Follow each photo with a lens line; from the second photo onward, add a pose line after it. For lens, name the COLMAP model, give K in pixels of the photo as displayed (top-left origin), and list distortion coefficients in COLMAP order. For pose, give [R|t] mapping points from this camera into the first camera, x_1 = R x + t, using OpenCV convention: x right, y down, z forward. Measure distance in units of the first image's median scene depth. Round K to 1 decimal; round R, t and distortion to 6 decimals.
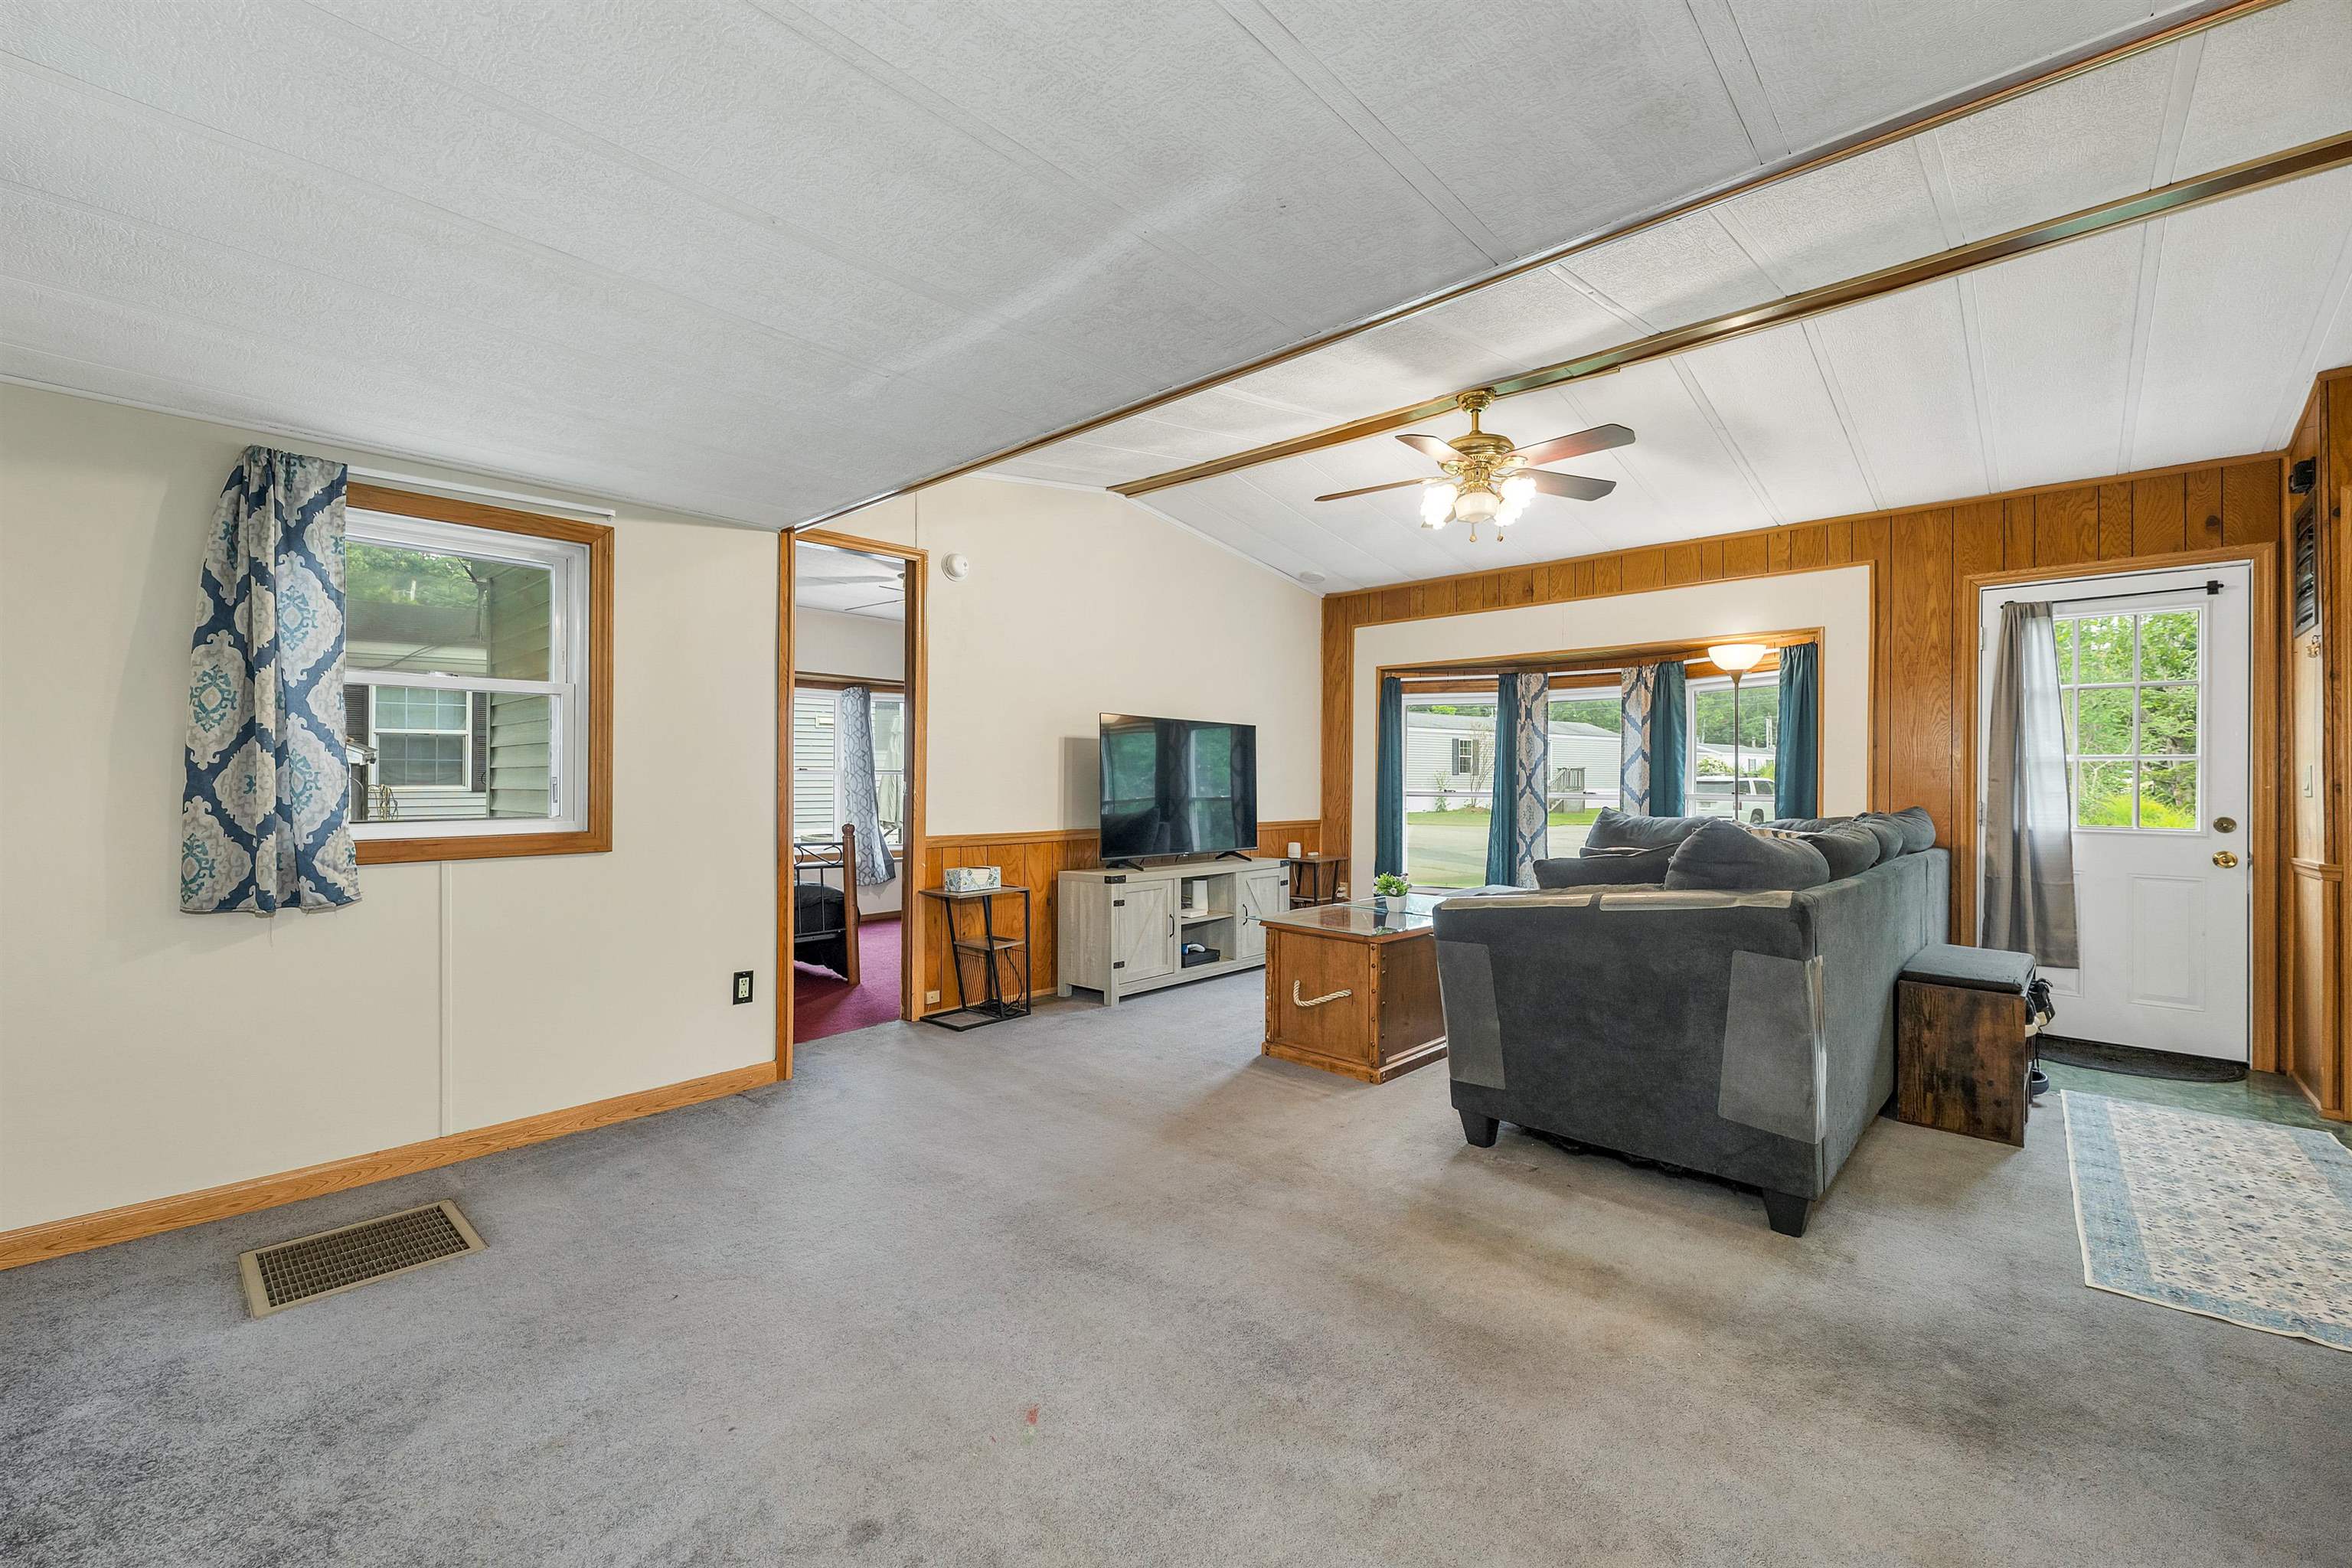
lens RADIAL K [[975.6, 0, 1175.8], [0, 975.6, 769.6], [0, 0, 1]] dist [0.005373, 0.000838]
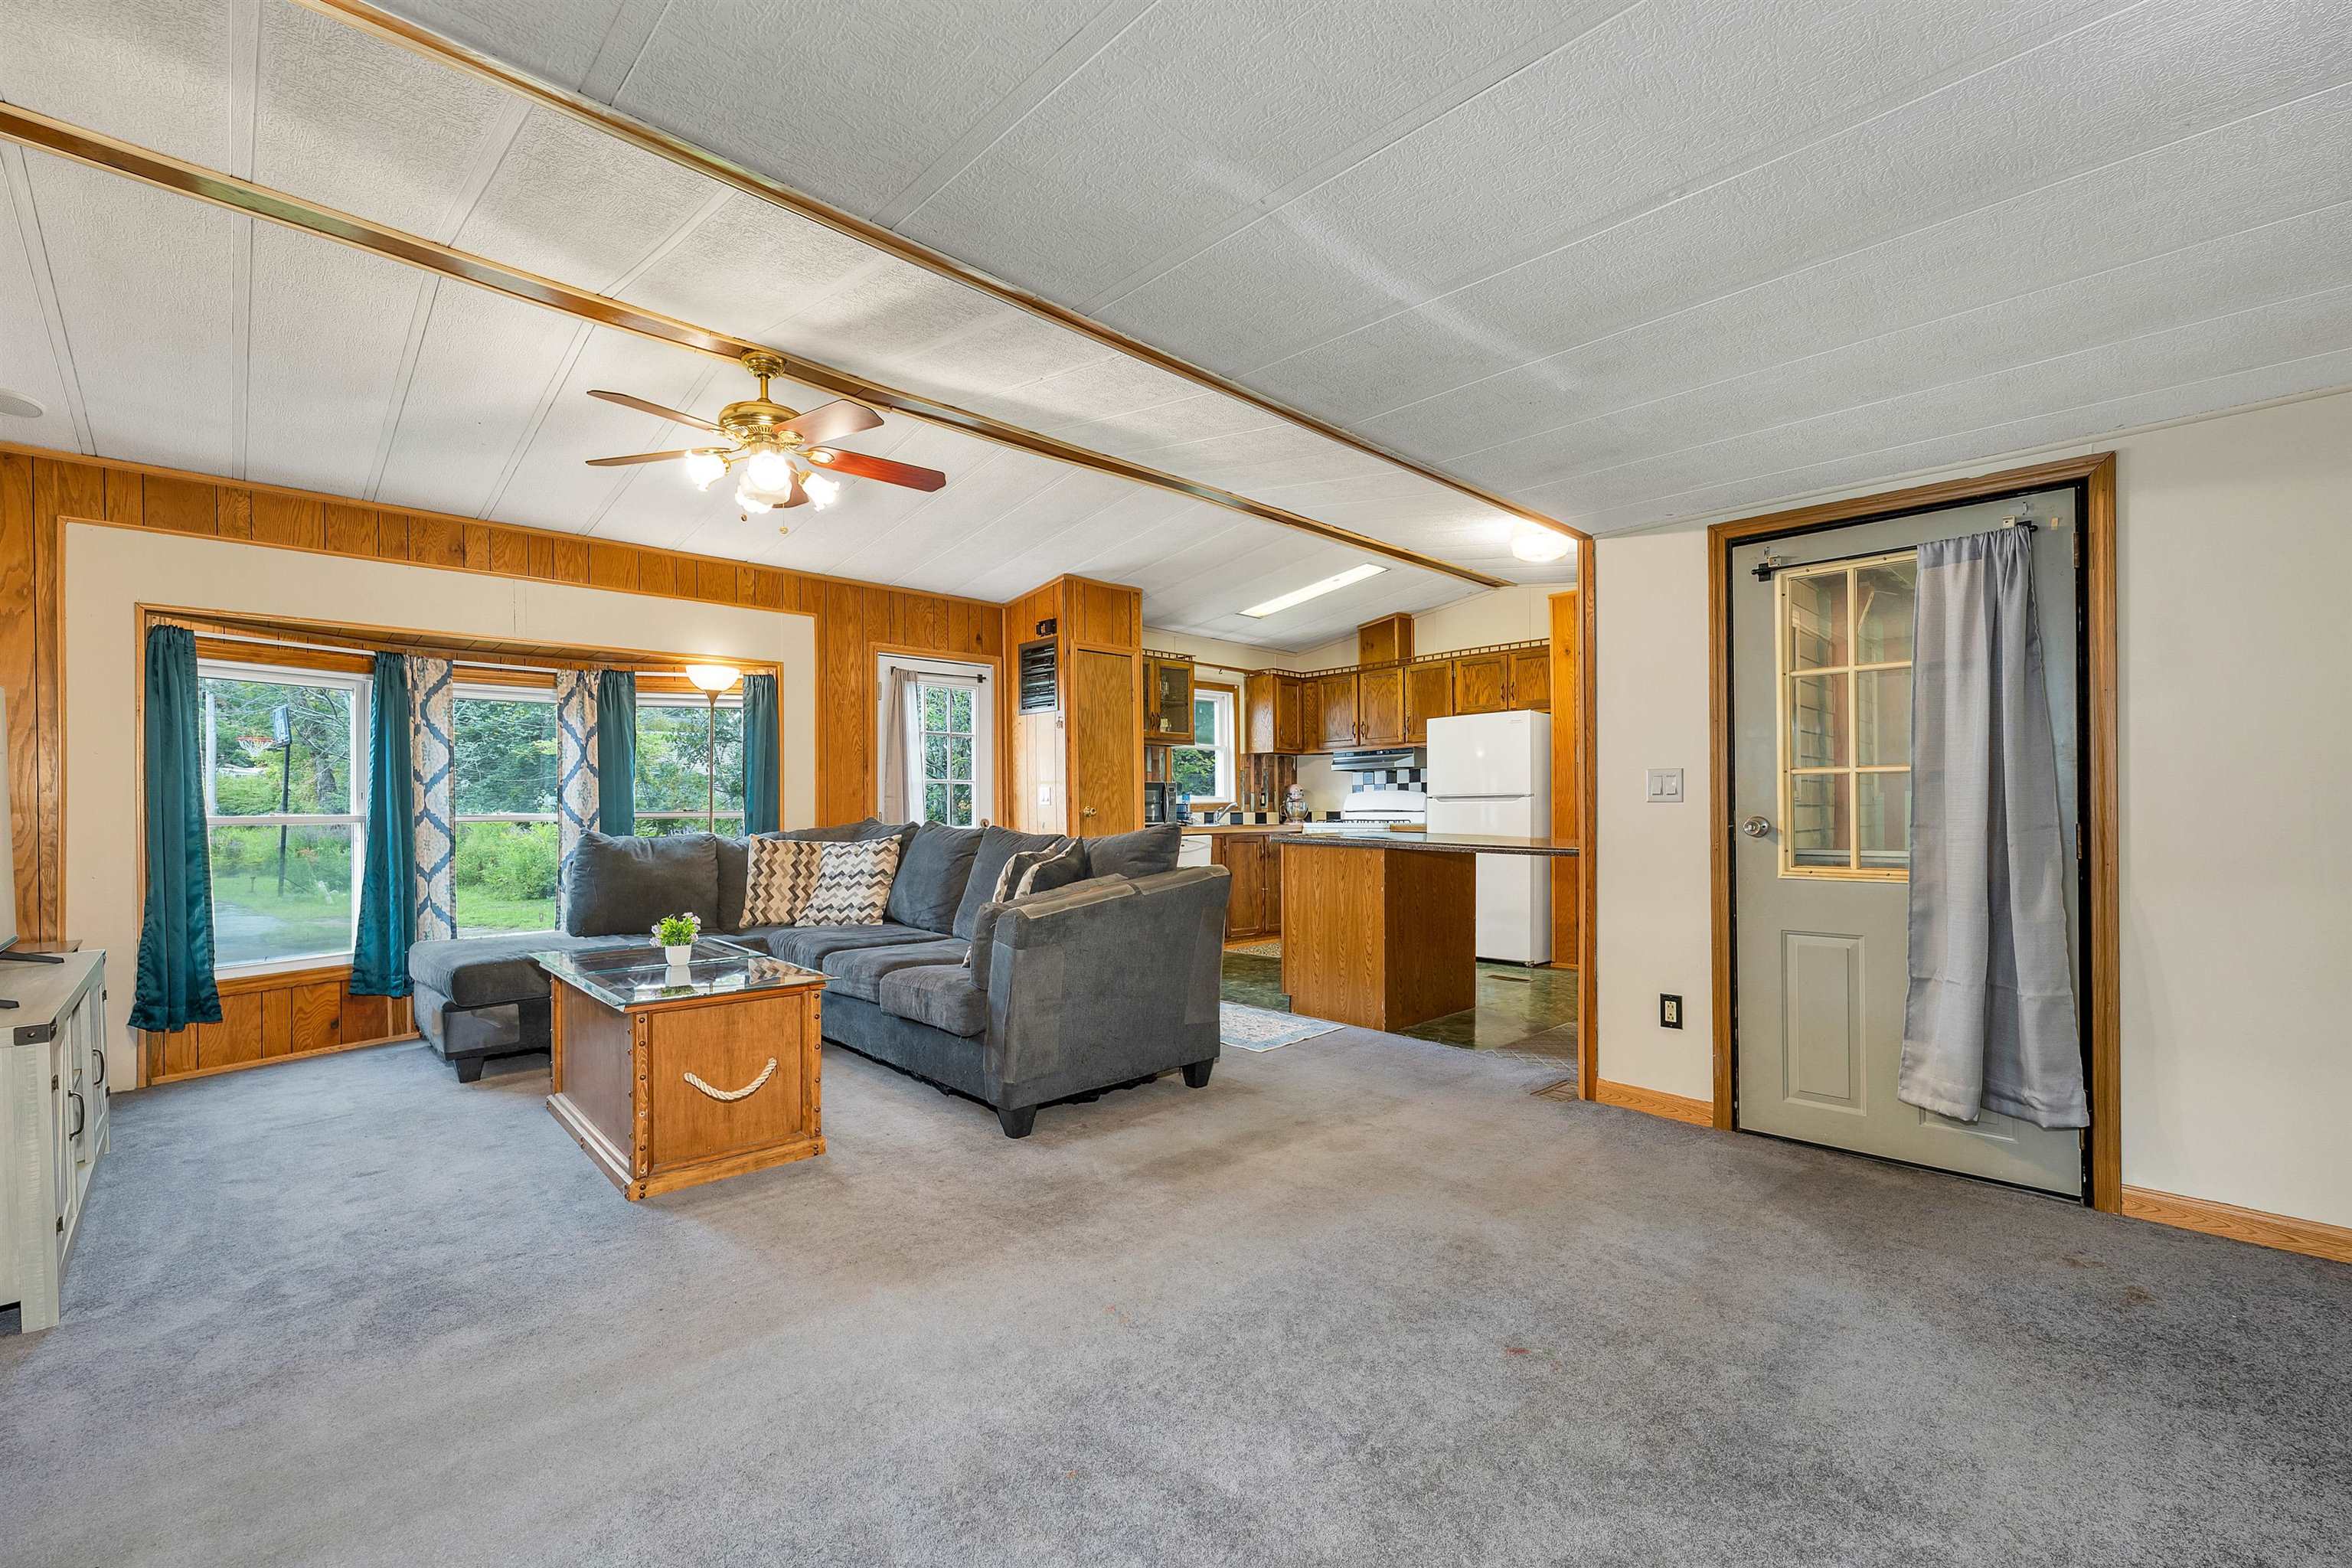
lens RADIAL K [[975.6, 0, 1181.1], [0, 975.6, 814.5], [0, 0, 1]] dist [0.005373, 0.000838]
pose [[0.062966, -0.019517, 0.997825, -0.500355], [-0.007477, 0.999771, 0.020026, 0.005593], [-0.997988, -0.008722, 0.062805, 0.511886]]
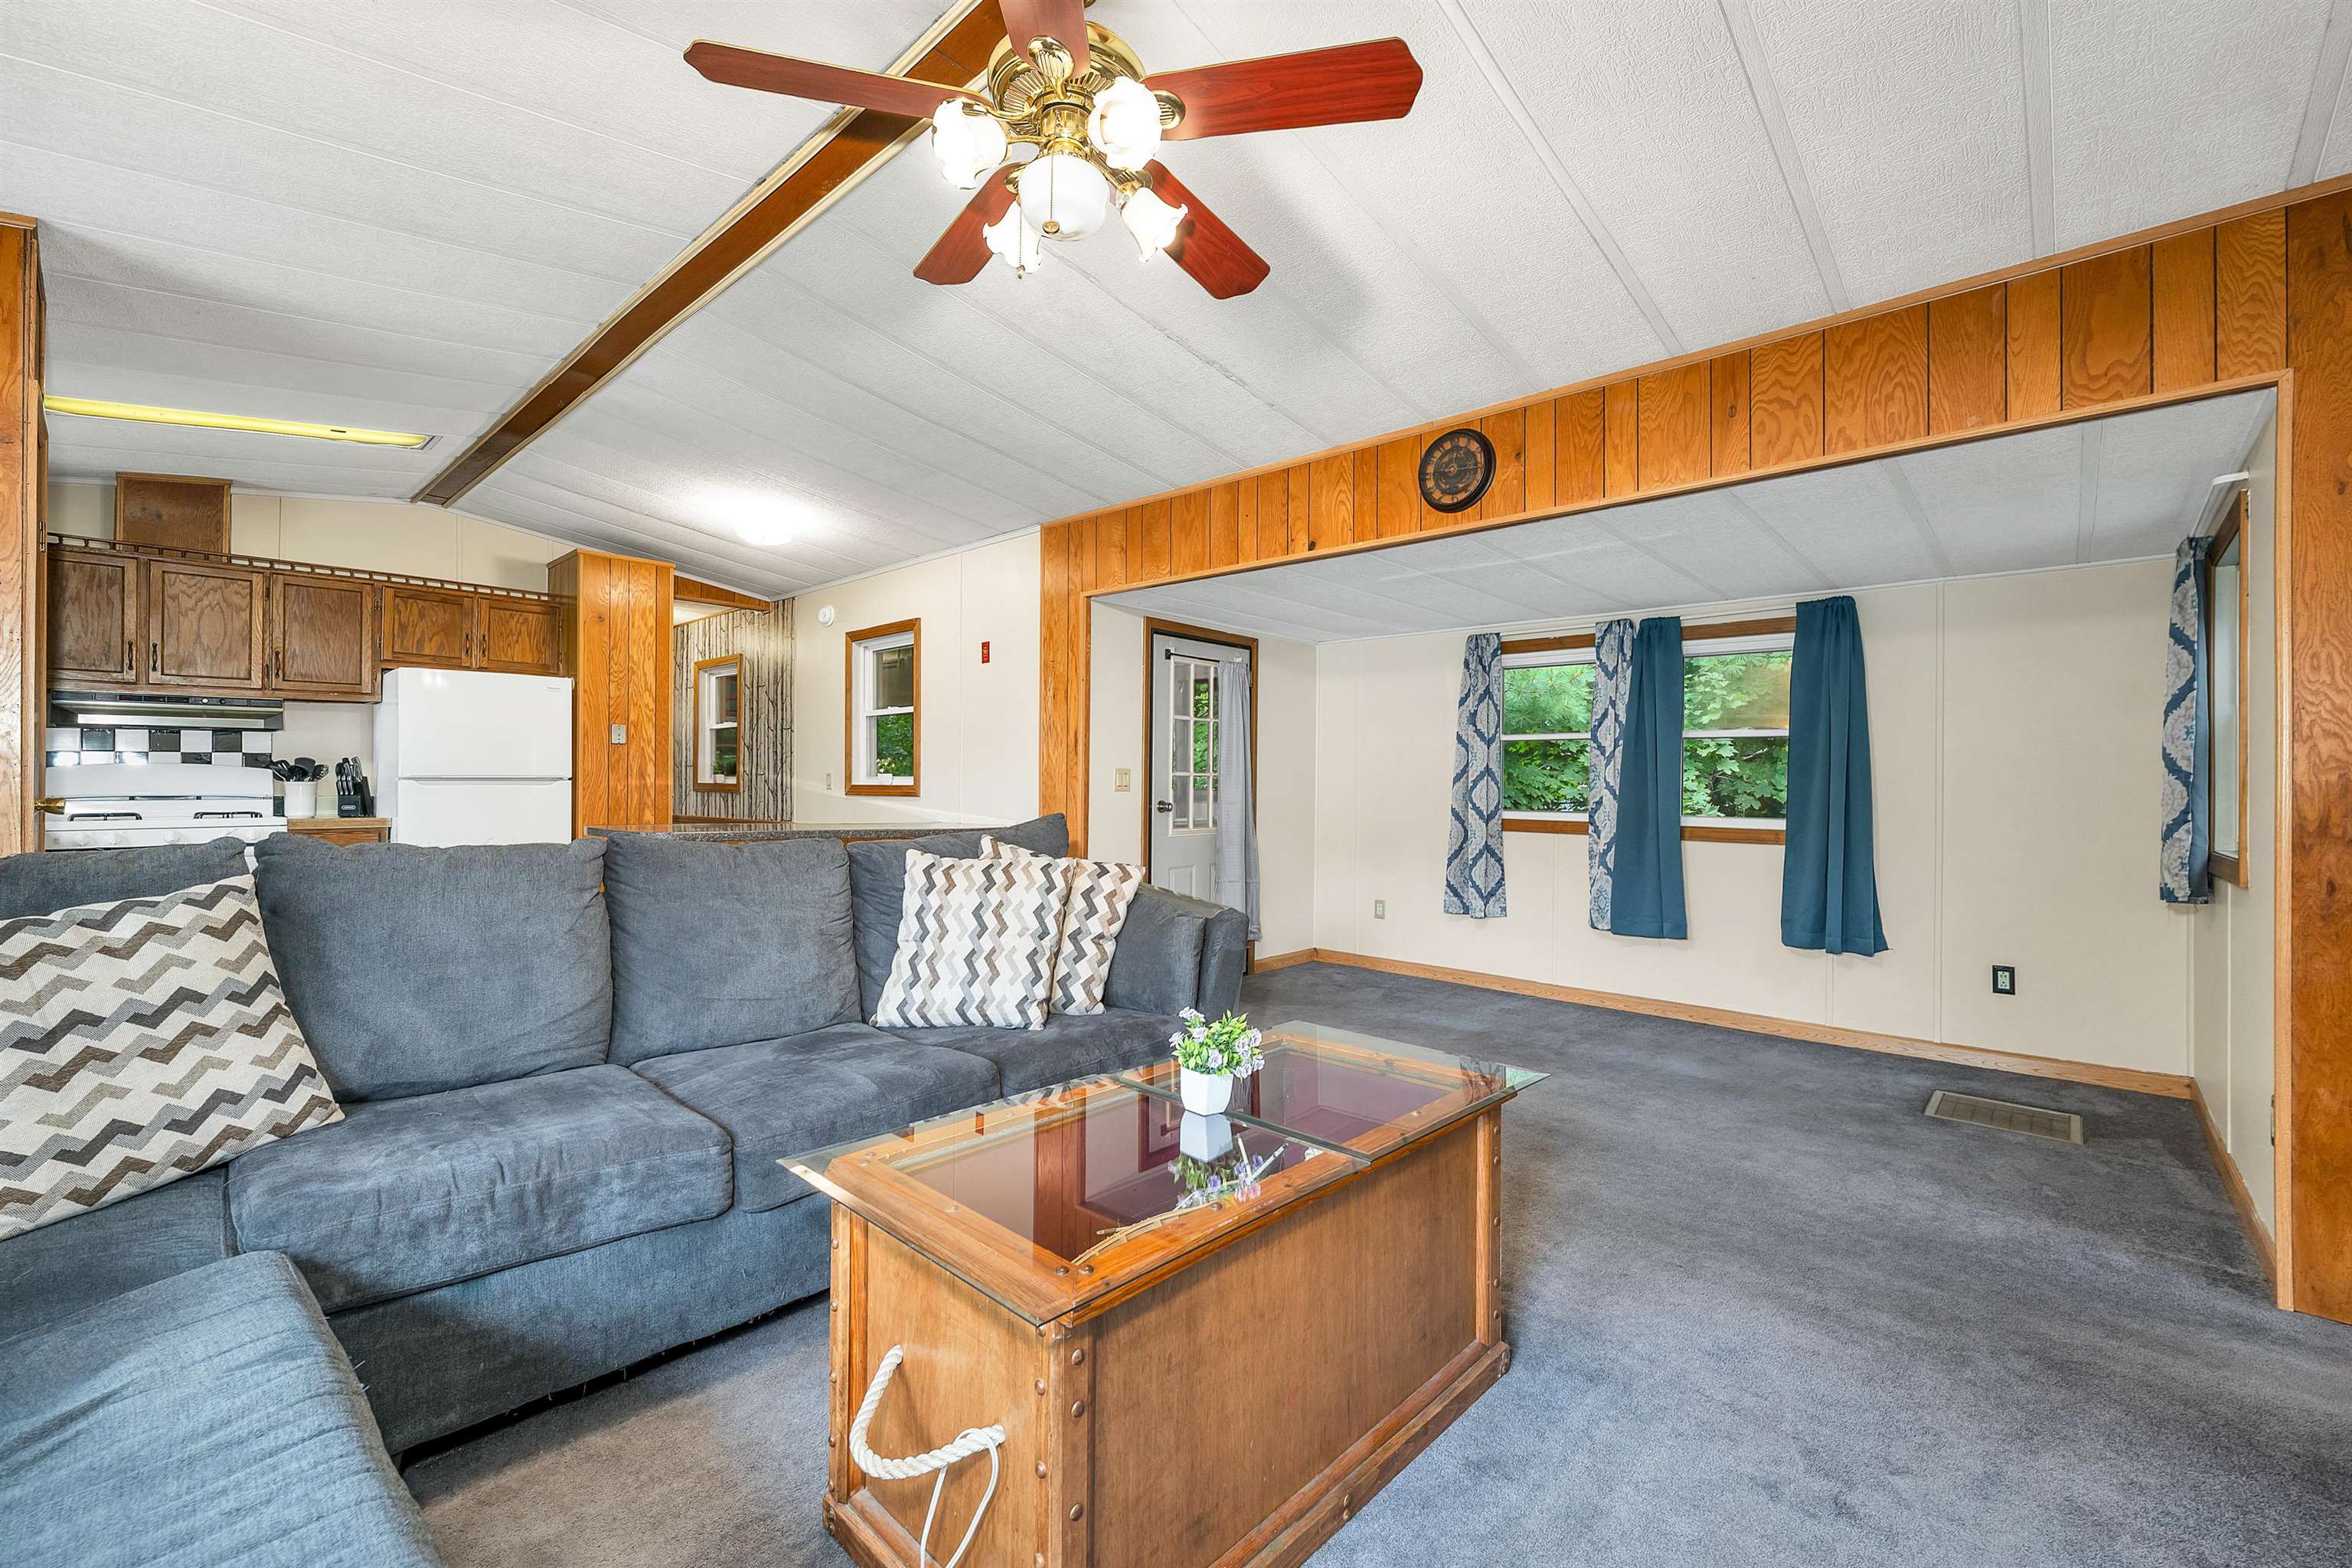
lens RADIAL K [[975.6, 0, 1162.5], [0, 975.6, 780.0], [0, 0, 1]] dist [0.005373, 0.000838]
pose [[-0.999778, -0.015244, 0.014574, 0.228957], [-0.015537, 0.999675, -0.020229, 0.017667], [-0.014261, -0.020451, -0.999689, 1.325047]]
